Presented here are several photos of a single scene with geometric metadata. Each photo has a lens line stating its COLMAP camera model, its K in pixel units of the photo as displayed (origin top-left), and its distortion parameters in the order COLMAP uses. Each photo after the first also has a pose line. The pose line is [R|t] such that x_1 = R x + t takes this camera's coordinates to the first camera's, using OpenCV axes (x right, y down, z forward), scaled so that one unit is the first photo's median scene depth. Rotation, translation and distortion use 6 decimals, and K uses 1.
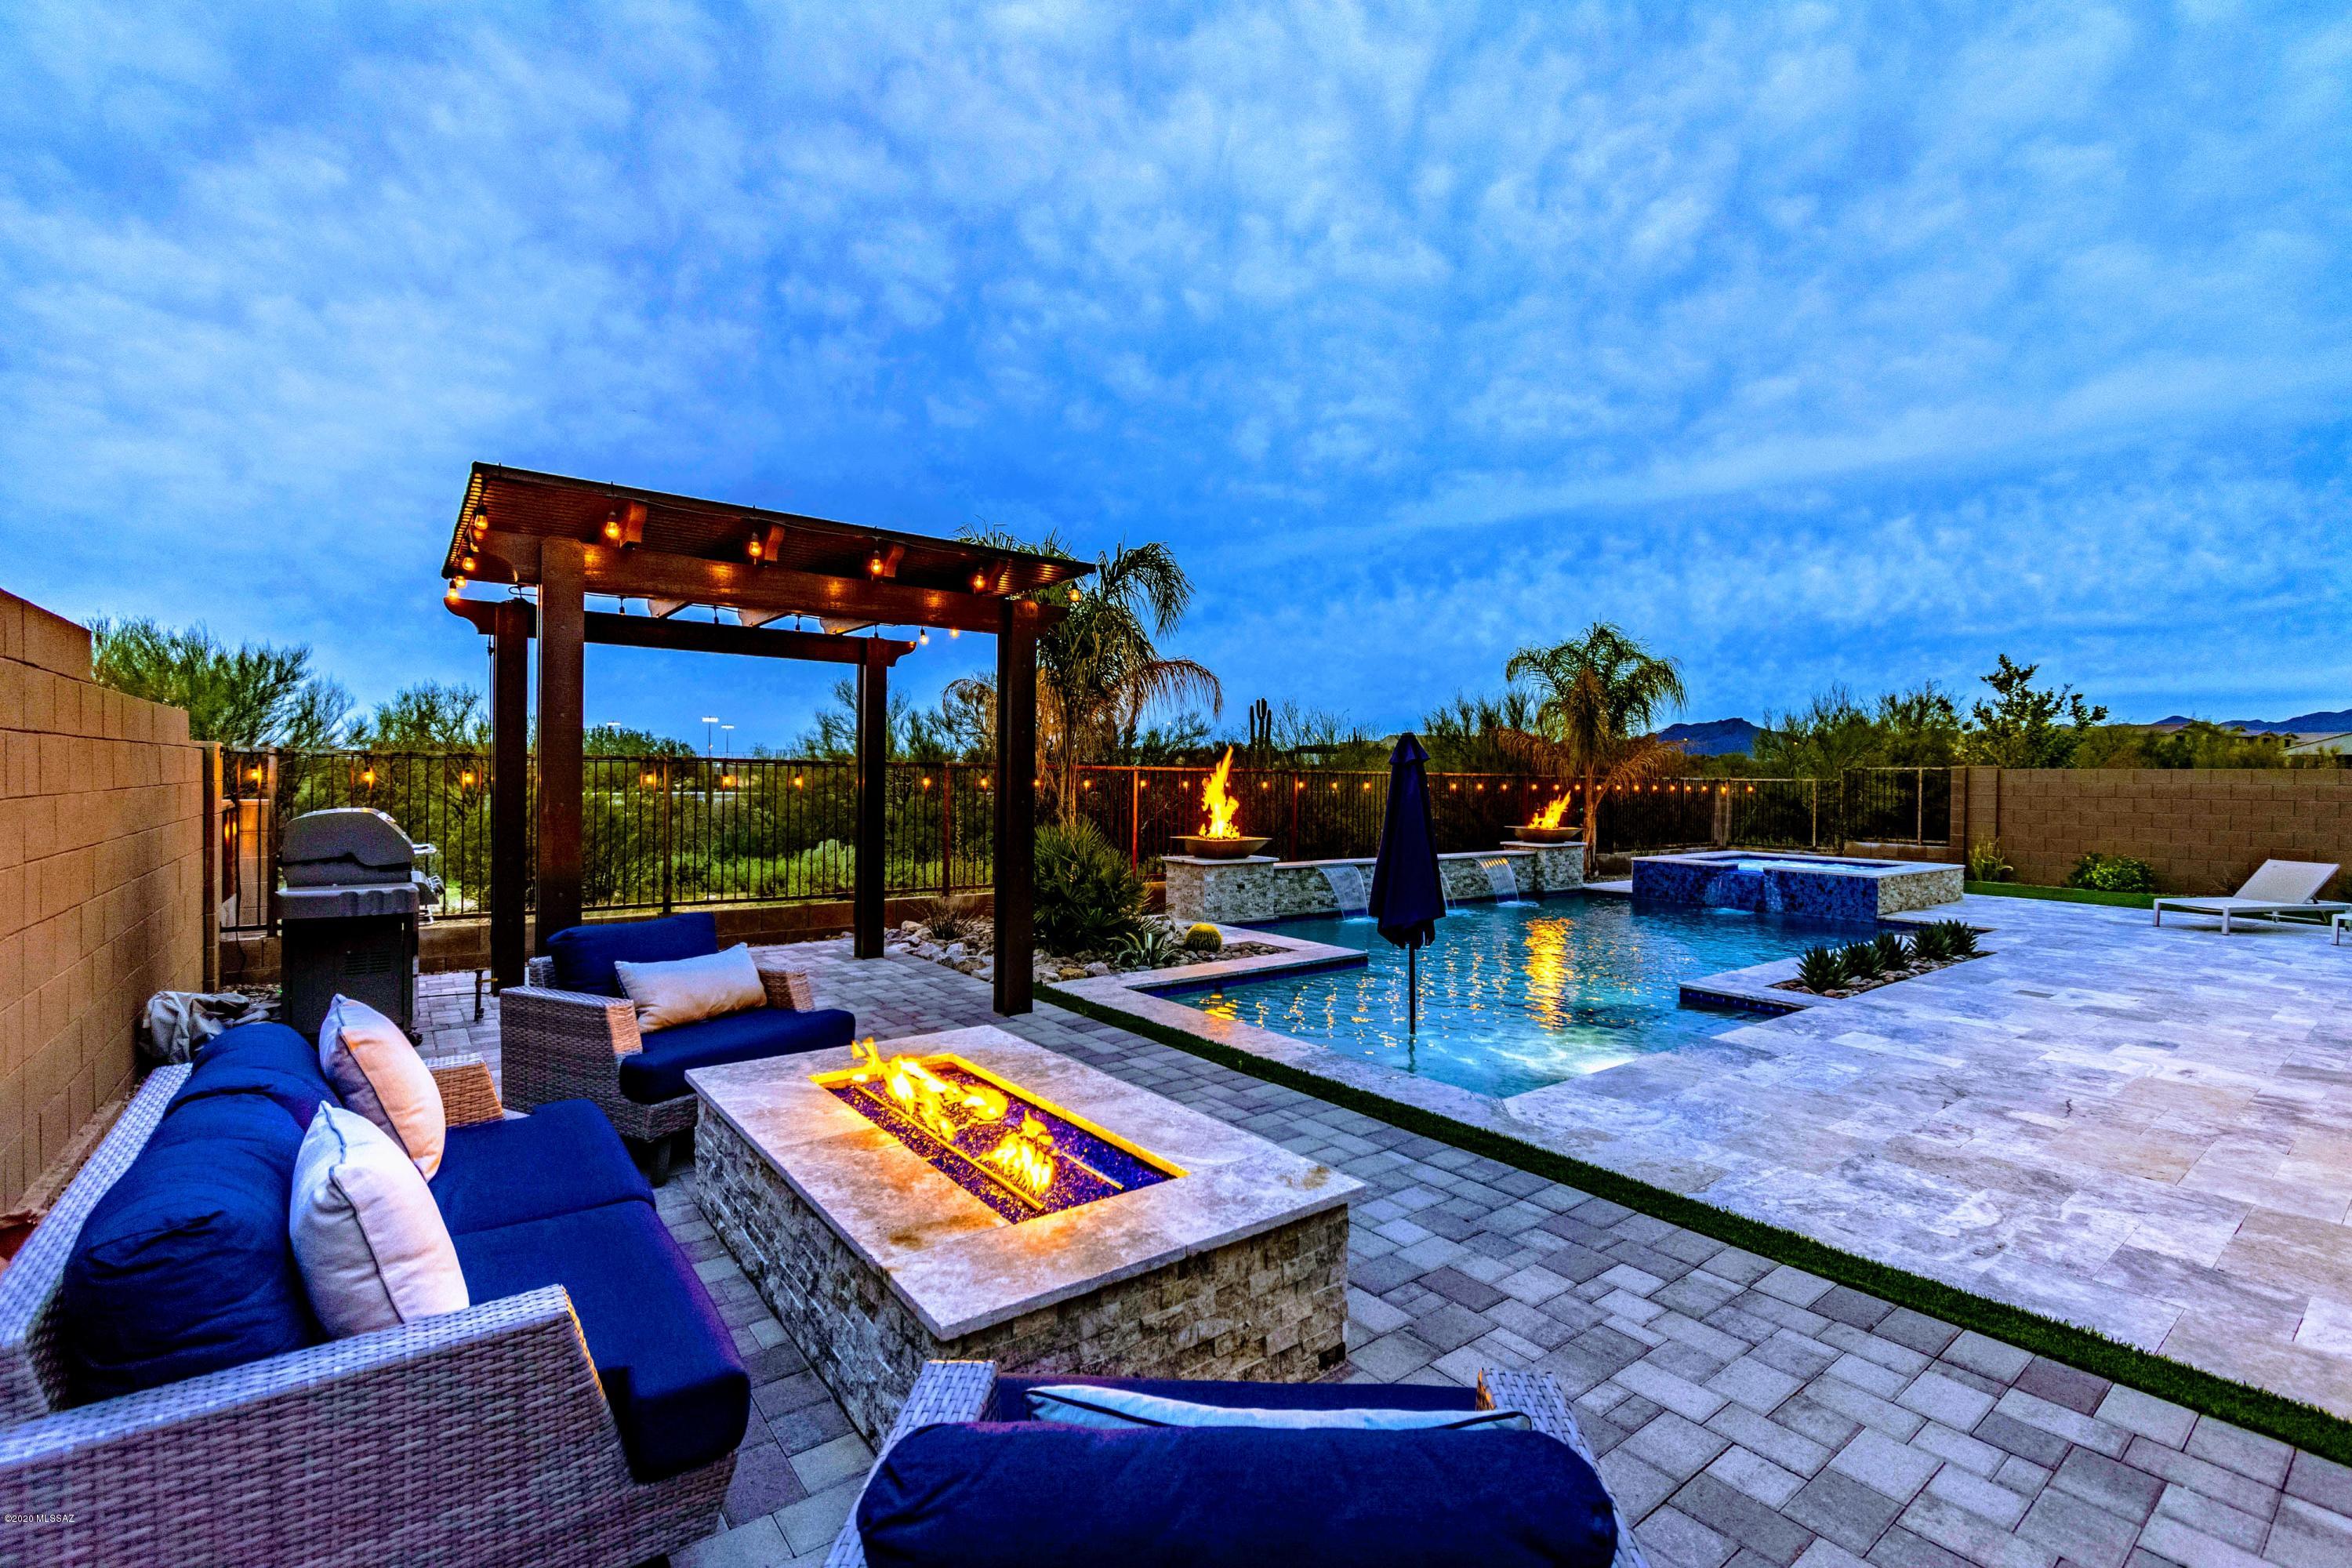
lens RADIAL K [[1034.3, 0, 1203.3], [0, 1034.3, 781.4], [0, 0, 1]] dist [-0.000836, -0.000279]
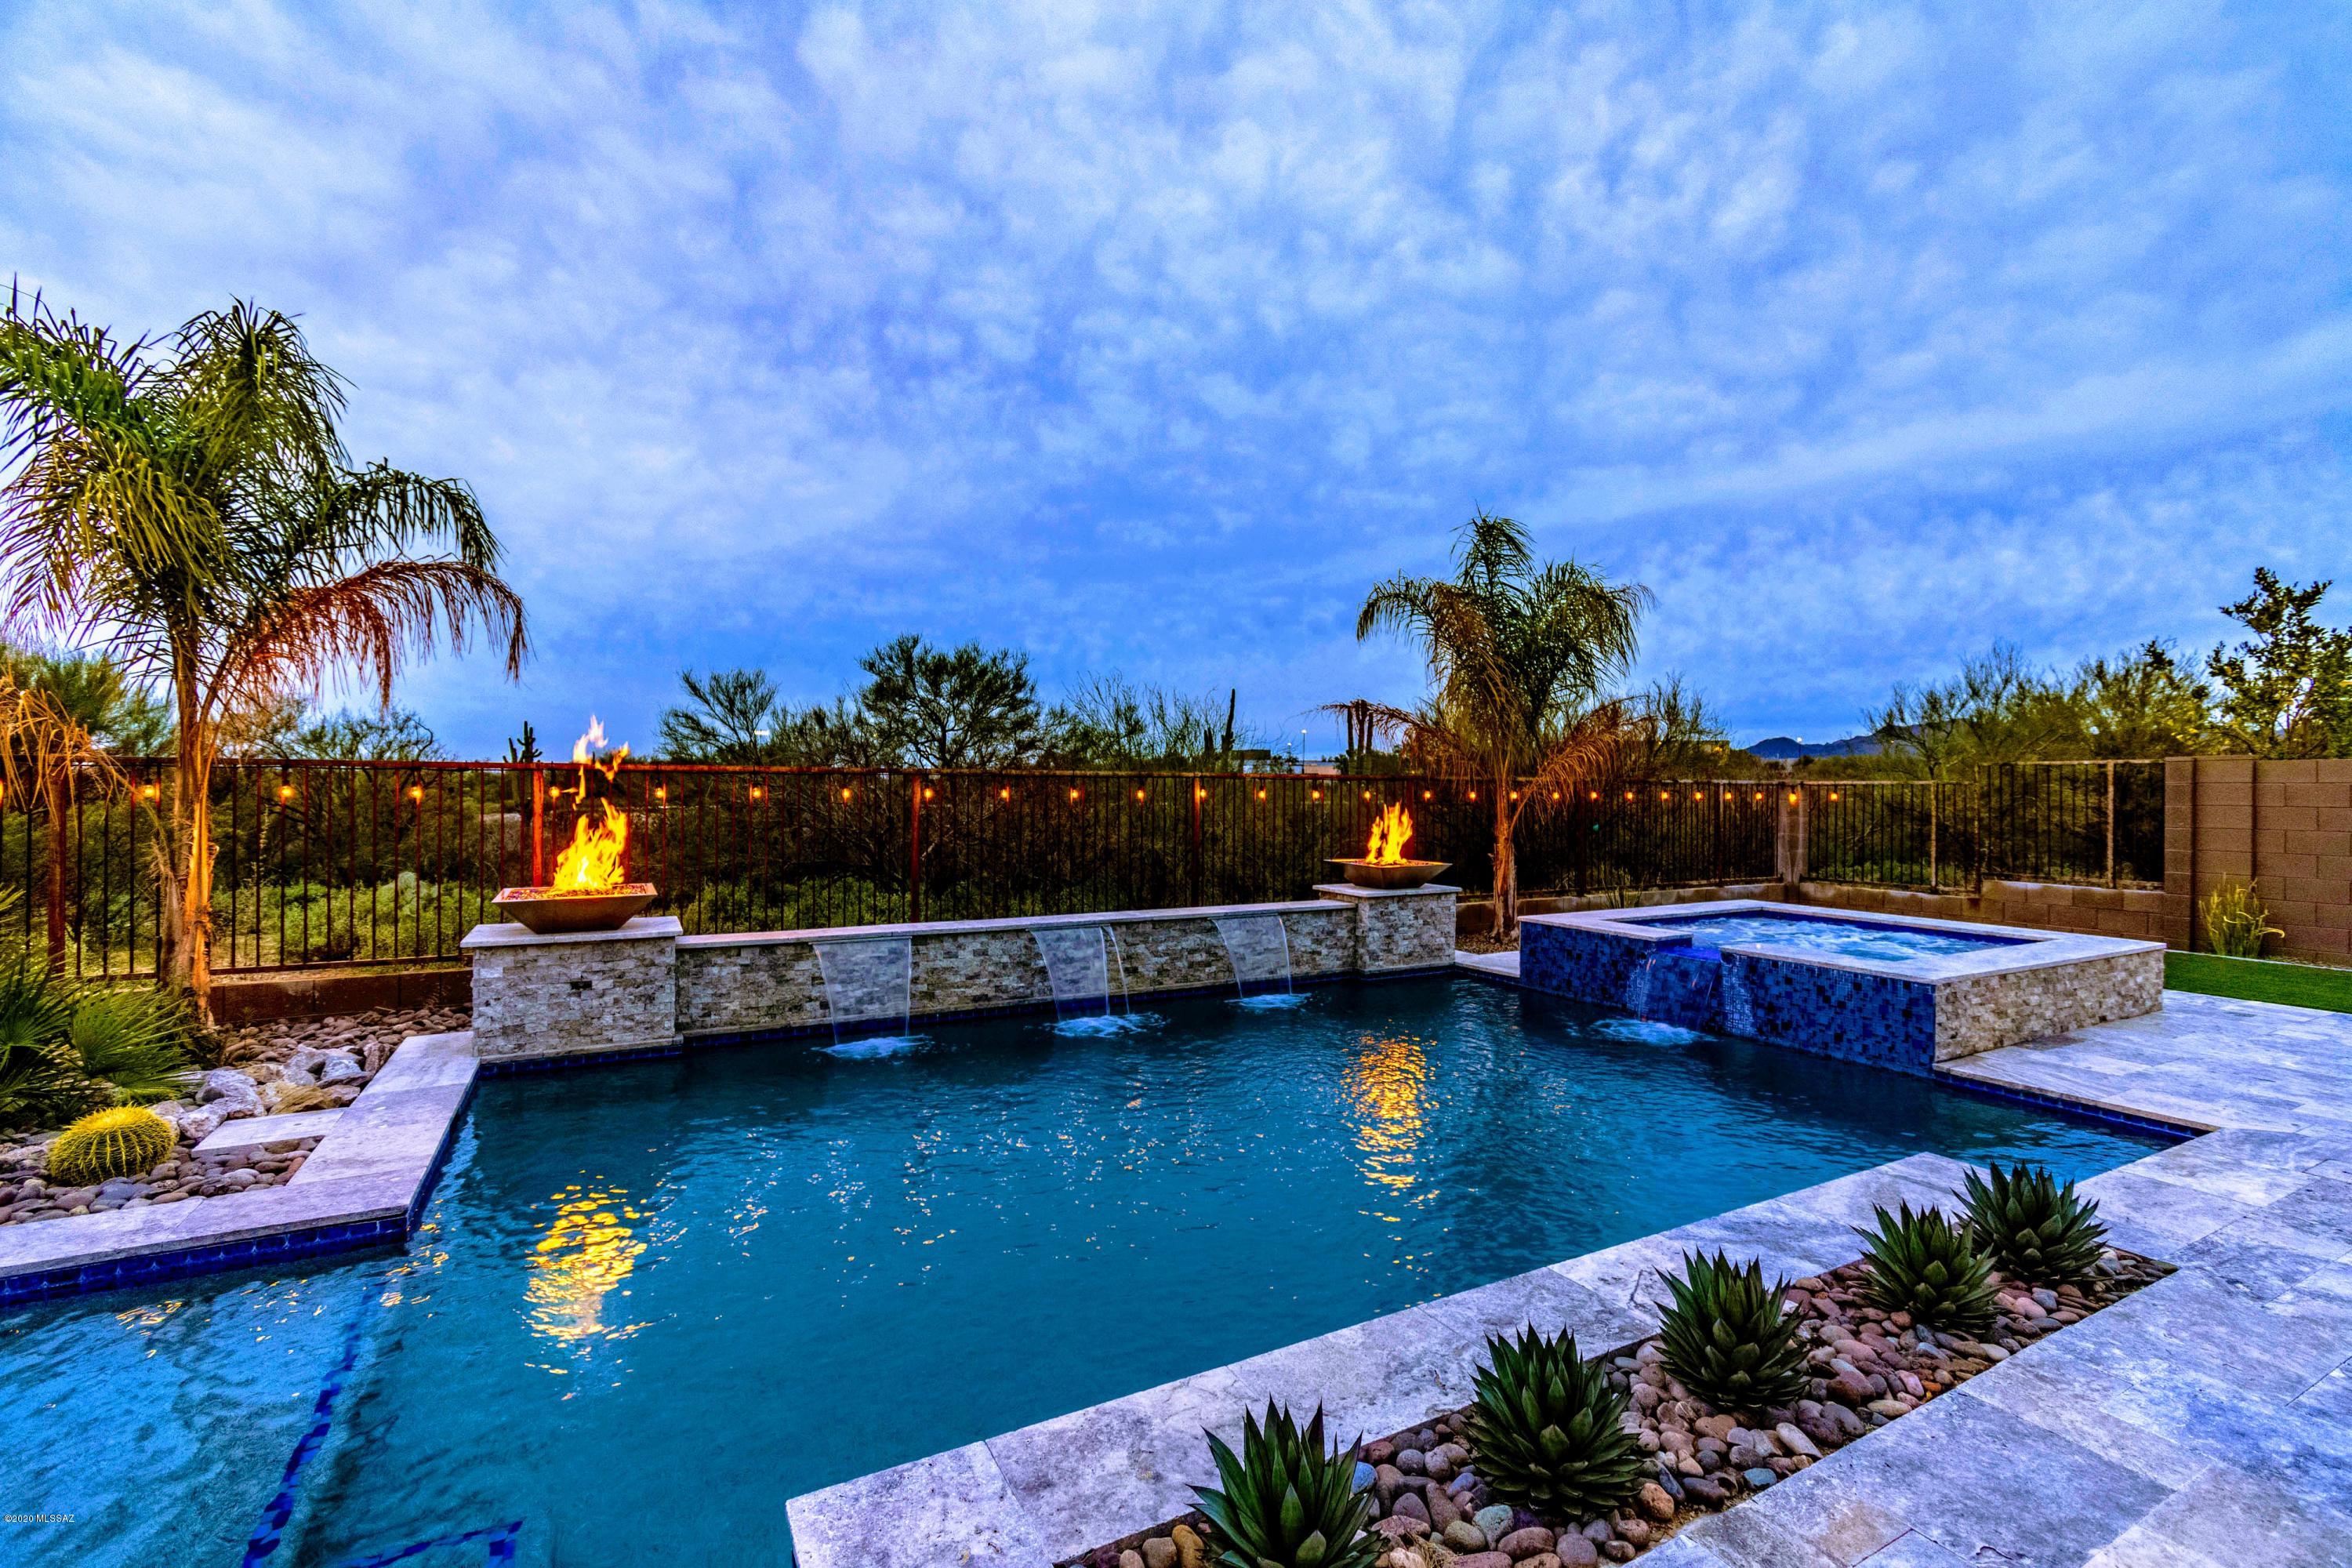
lens RADIAL K [[1034.3, 0, 1203.3], [0, 1034.3, 781.4], [0, 0, 1]] dist [-0.000836, -0.000279]
pose [[0.987737, -0.006911, -0.155973, 0.367400], [0.005310, 0.999929, -0.010676, 0.003868], [0.156035, 0.009717, 0.987704, 0.445084]]
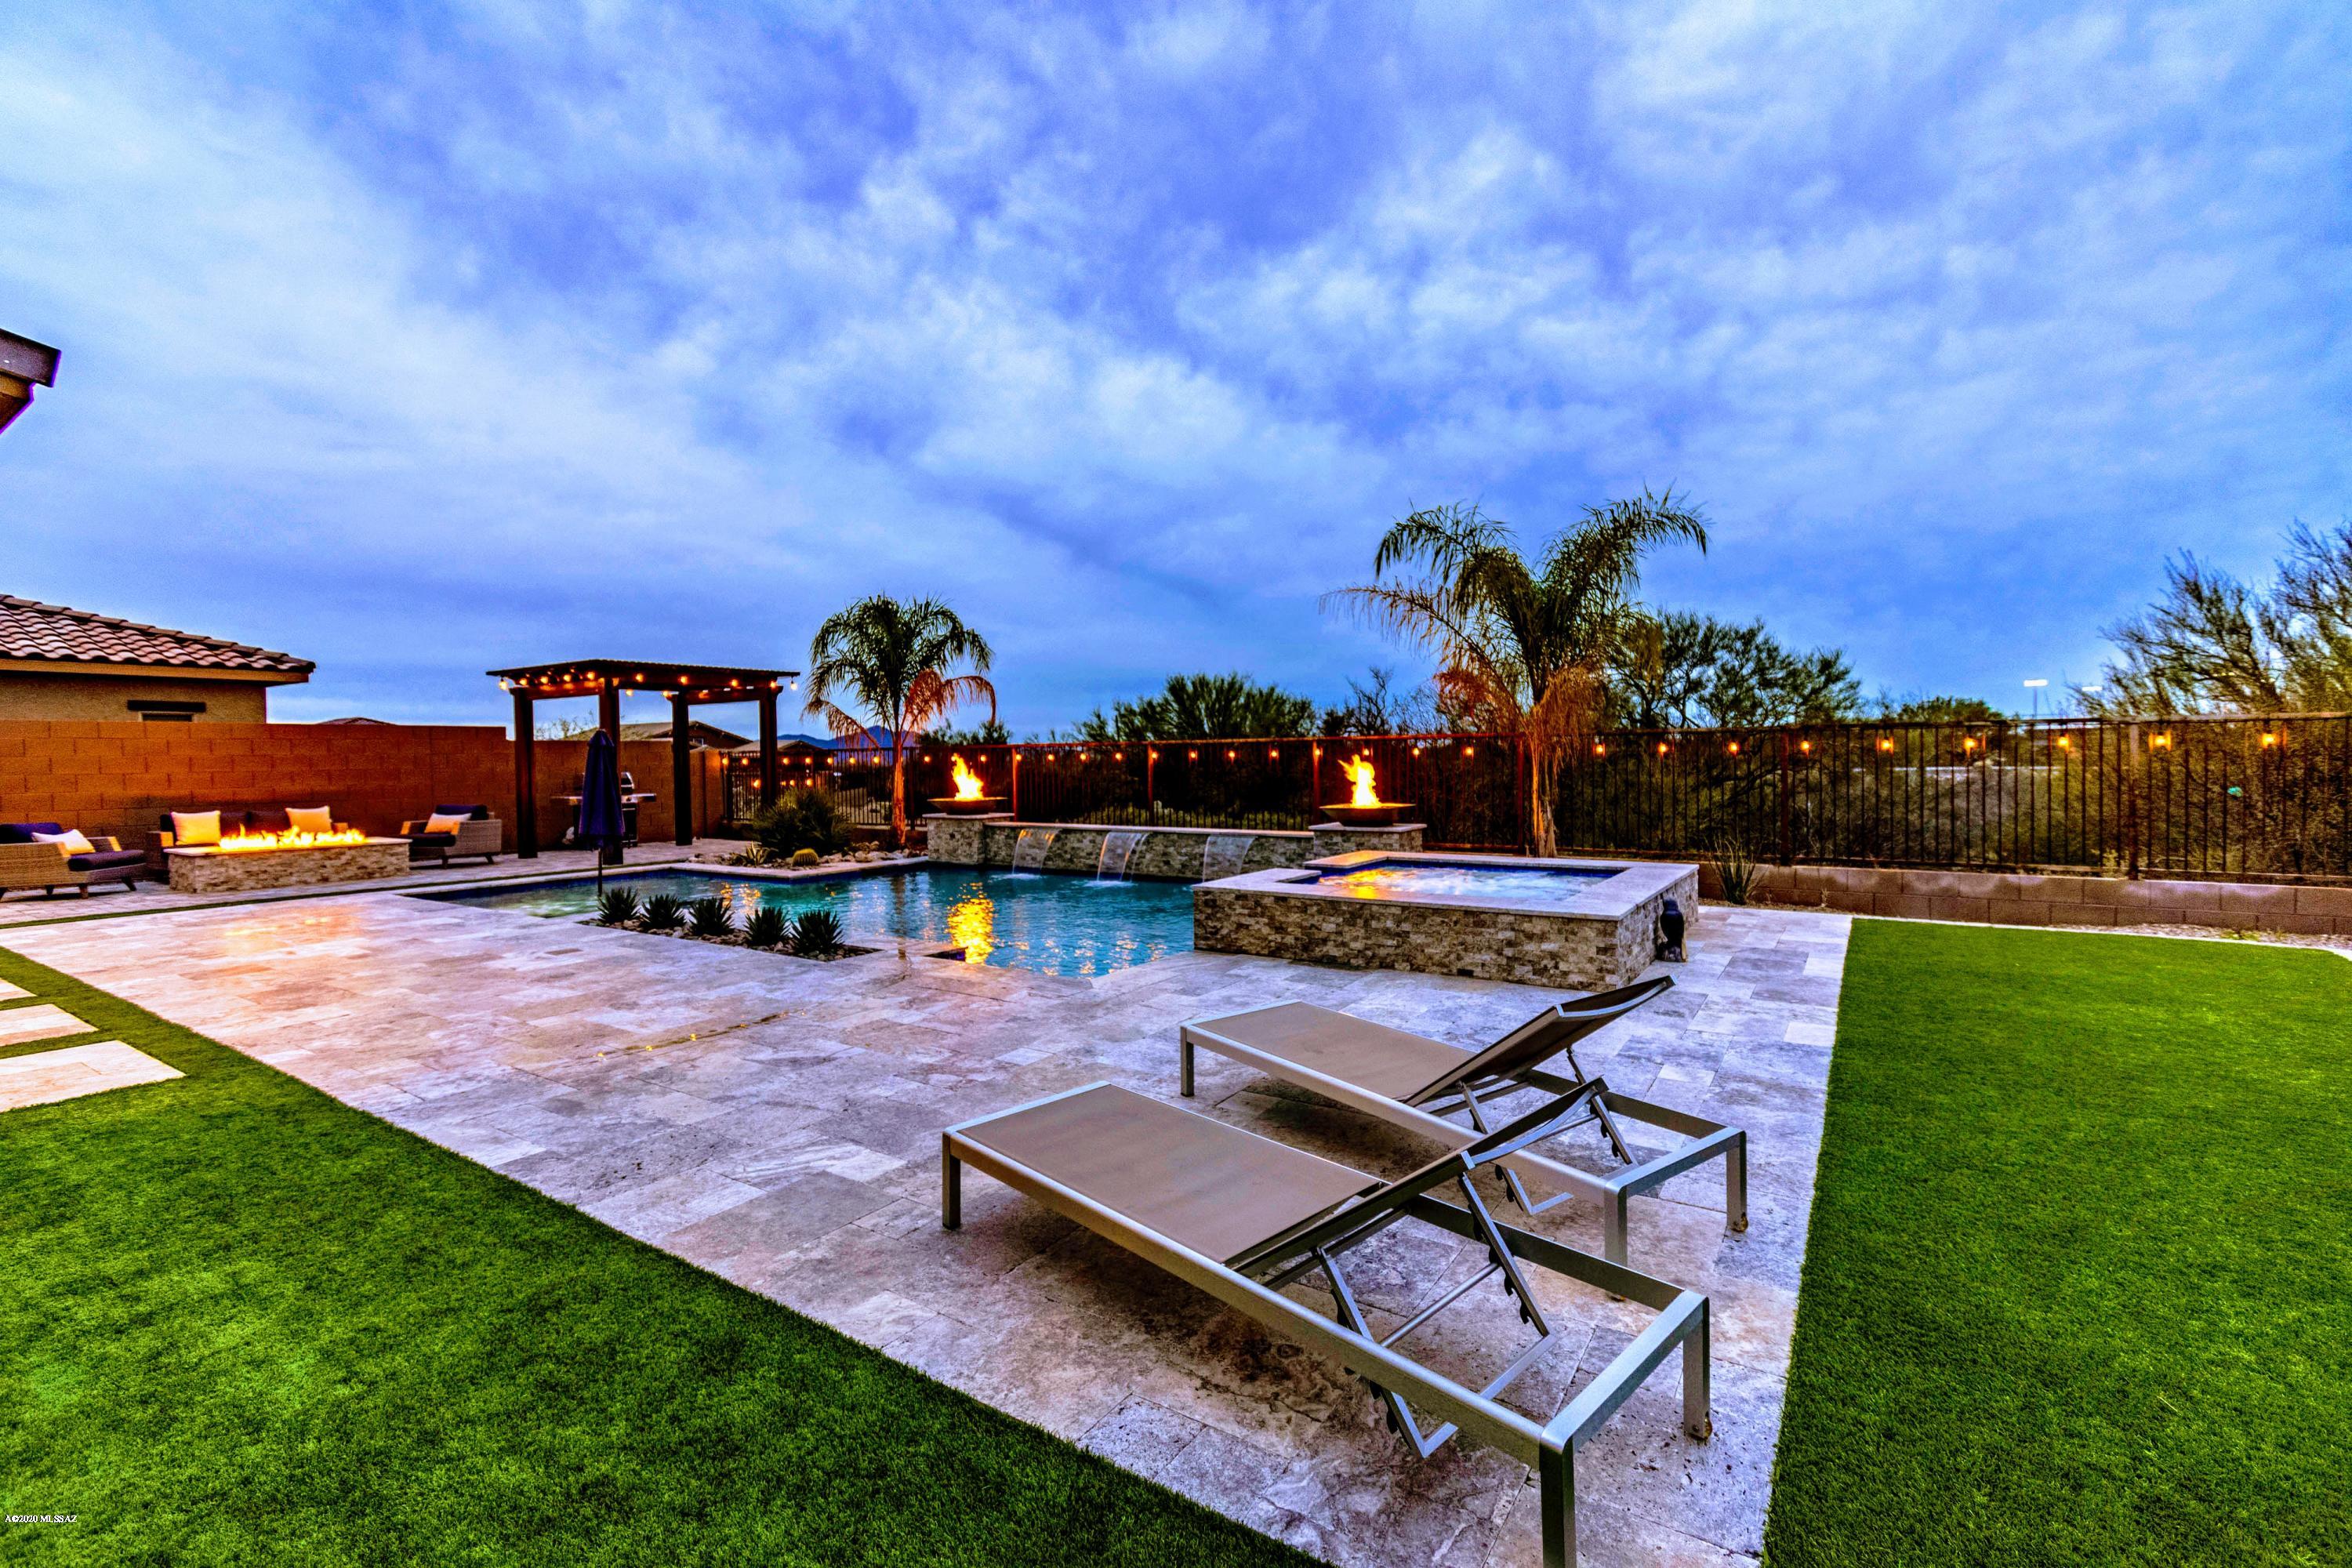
lens RADIAL K [[1034.3, 0, 1203.3], [0, 1034.3, 781.4], [0, 0, 1]] dist [-0.000836, -0.000279]
pose [[0.321624, 0.008710, -0.946827, 1.160918], [0.015350, 0.999778, 0.014412, 0.016216], [0.946743, -0.019169, 0.321419, 0.745995]]
